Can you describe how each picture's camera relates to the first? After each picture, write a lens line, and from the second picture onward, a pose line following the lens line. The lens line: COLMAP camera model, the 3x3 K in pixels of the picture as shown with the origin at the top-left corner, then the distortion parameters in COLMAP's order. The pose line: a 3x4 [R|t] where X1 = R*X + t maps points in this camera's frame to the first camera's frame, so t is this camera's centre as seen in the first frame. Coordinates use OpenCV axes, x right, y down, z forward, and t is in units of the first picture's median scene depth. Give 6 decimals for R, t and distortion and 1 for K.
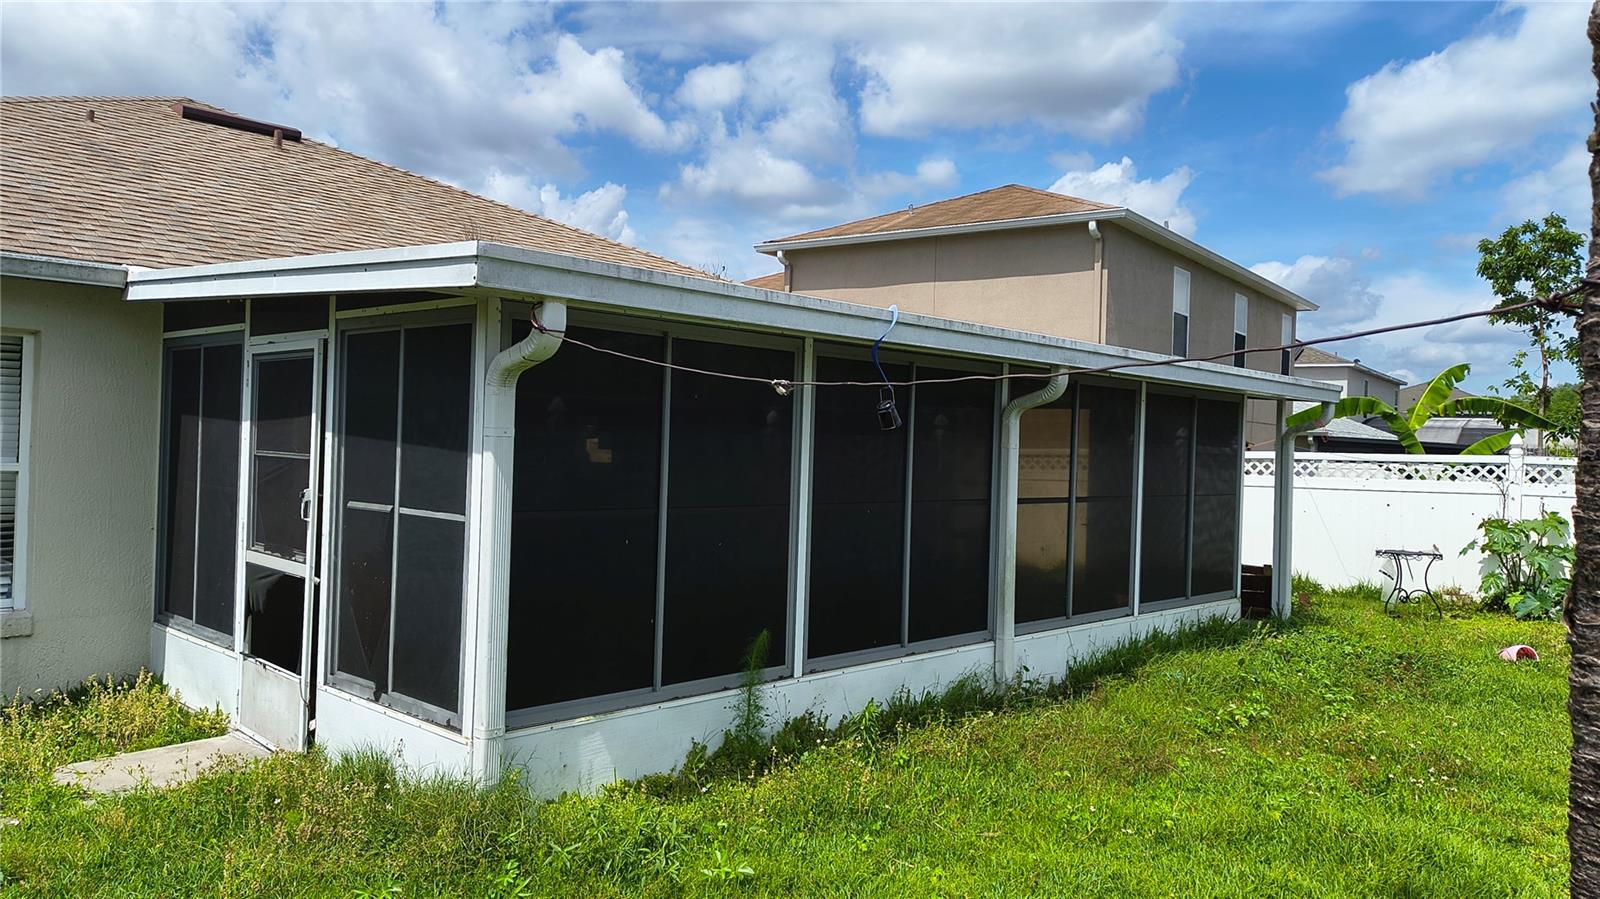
lens RADIAL K [[1151.6, 0, 797.4], [0, 1151.6, 444.4], [0, 0, 1]] dist [0.080504, -0.106048]
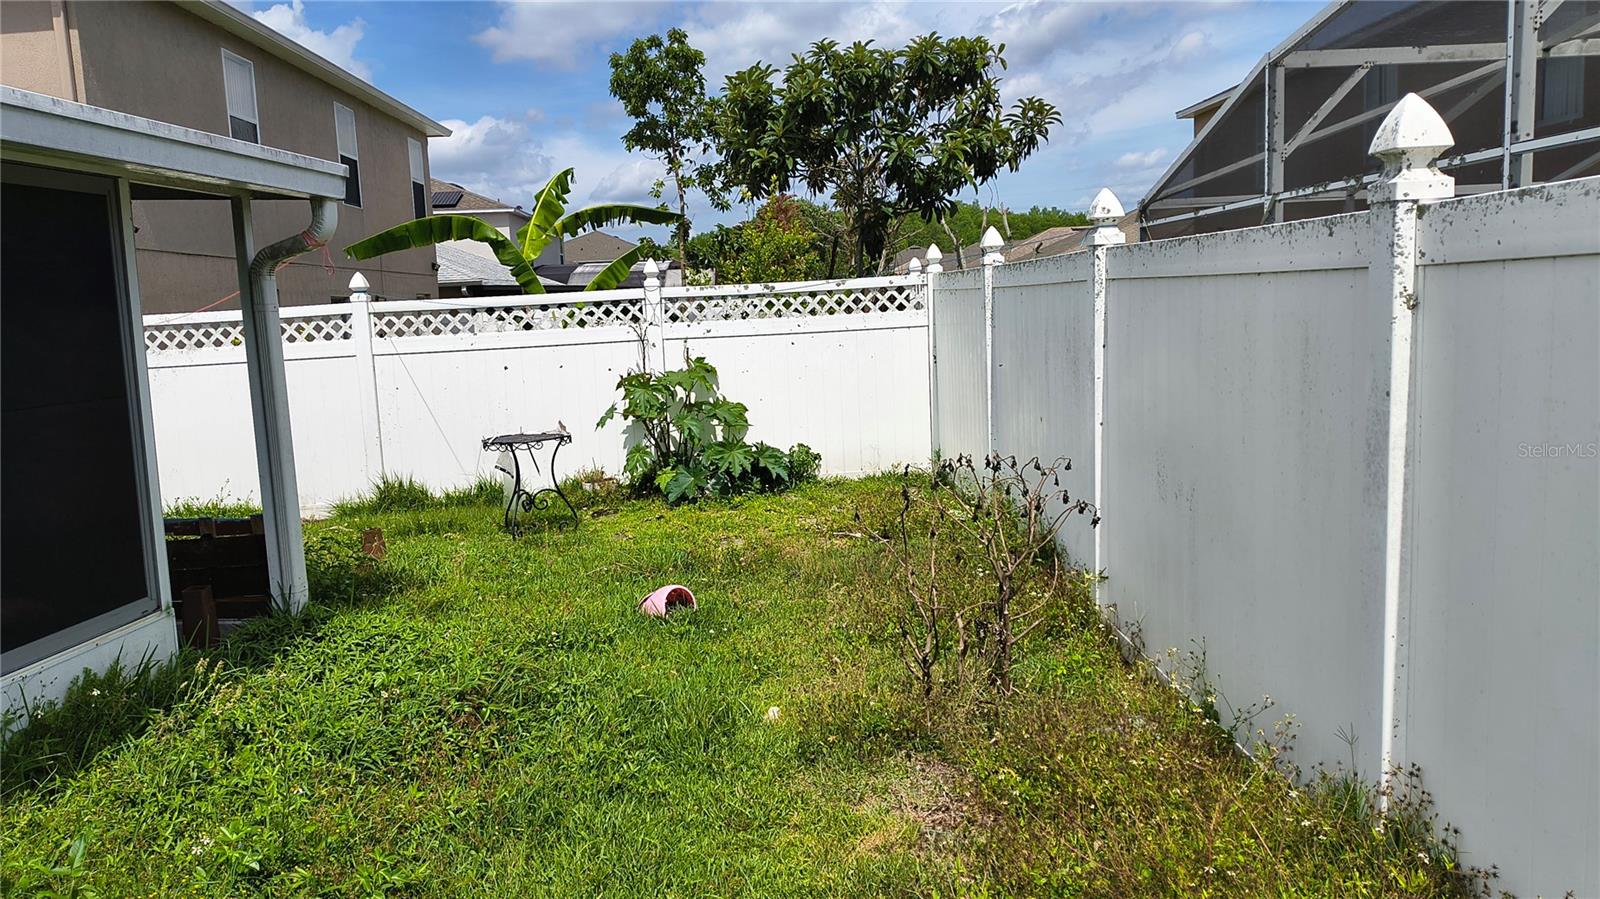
lens RADIAL K [[1138.7, 0, 780.4], [0, 1138.7, 450.5], [0, 0, 1]] dist [0.054441, -0.088464]
pose [[0.796756, -0.142430, 0.587276, 0.456360], [0.069088, 0.986925, 0.145624, 0.023360], [-0.600338, -0.075453, 0.796179, 0.696199]]
